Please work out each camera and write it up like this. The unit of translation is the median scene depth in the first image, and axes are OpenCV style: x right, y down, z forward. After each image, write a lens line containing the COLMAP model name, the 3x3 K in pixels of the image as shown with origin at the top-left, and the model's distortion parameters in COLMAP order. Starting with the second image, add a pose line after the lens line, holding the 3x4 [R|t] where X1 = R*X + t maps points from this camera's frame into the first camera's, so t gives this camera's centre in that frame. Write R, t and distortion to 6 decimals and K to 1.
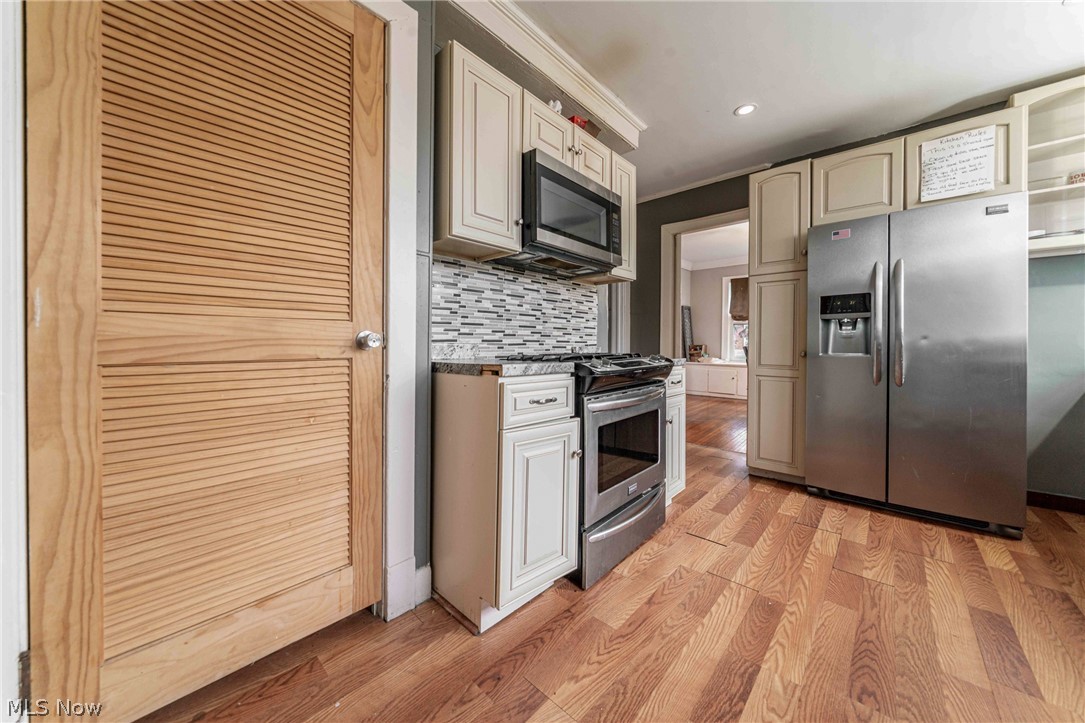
lens RADIAL K [[386.7, 0, 537.8], [0, 386.7, 346.7], [0, 0, 1]] dist [-0.000100, -0.000036]
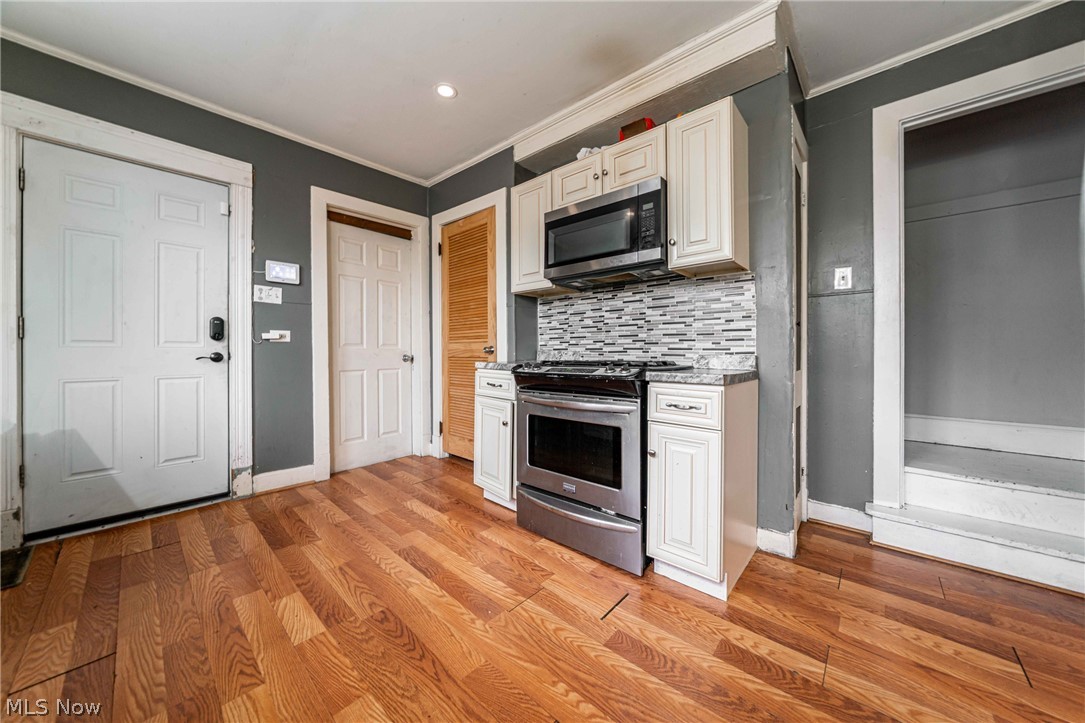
lens RADIAL K [[374.7, 0, 539.5], [0, 374.7, 351.9], [0, 0, 1]] dist [-0.000937, 0.000015]
pose [[0.000504, 0.003381, -0.999994, 1.150209], [-0.005571, 0.999979, 0.003378, -0.009051], [0.999984, 0.005569, 0.000523, 0.825839]]
